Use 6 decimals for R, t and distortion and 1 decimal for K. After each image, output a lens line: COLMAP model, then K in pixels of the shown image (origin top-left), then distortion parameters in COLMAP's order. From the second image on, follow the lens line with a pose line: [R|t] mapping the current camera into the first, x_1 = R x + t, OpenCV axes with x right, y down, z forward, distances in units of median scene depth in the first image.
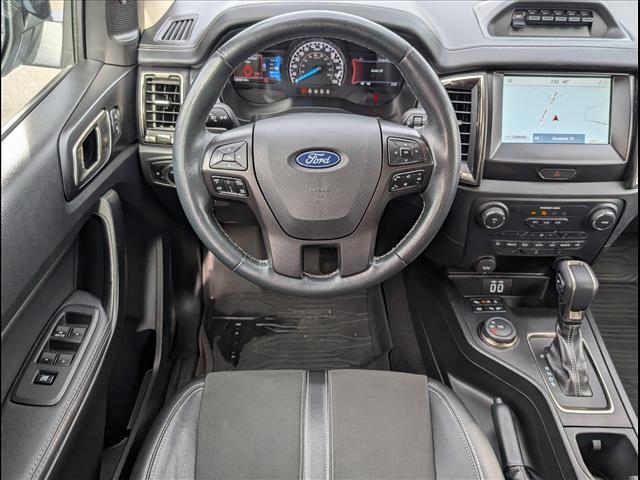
lens RADIAL K [[560.2, 0, 320.0], [0, 560.2, 240.0], [0, 0, 1]] dist [-0.008692, -0.018662]
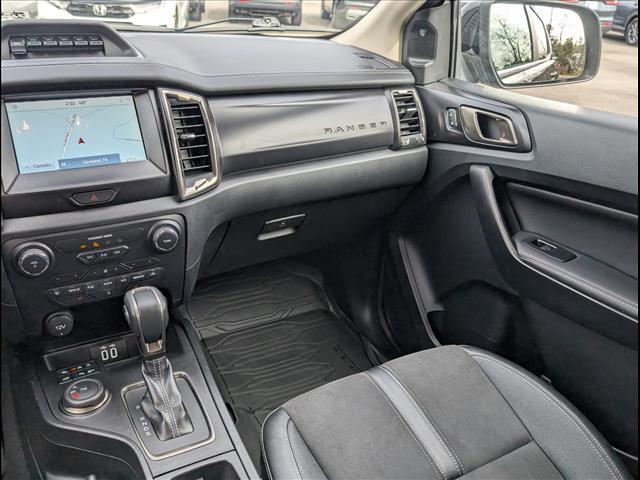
lens RADIAL K [[560.2, 0, 320.0], [0, 560.2, 240.0], [0, 0, 1]] dist [-0.008692, -0.018662]
pose [[0.868628, -0.193423, 0.456150, 0.310340], [0.282326, 0.949790, -0.134878, 0.165333], [-0.407158, 0.245942, 0.879622, 0.081001]]
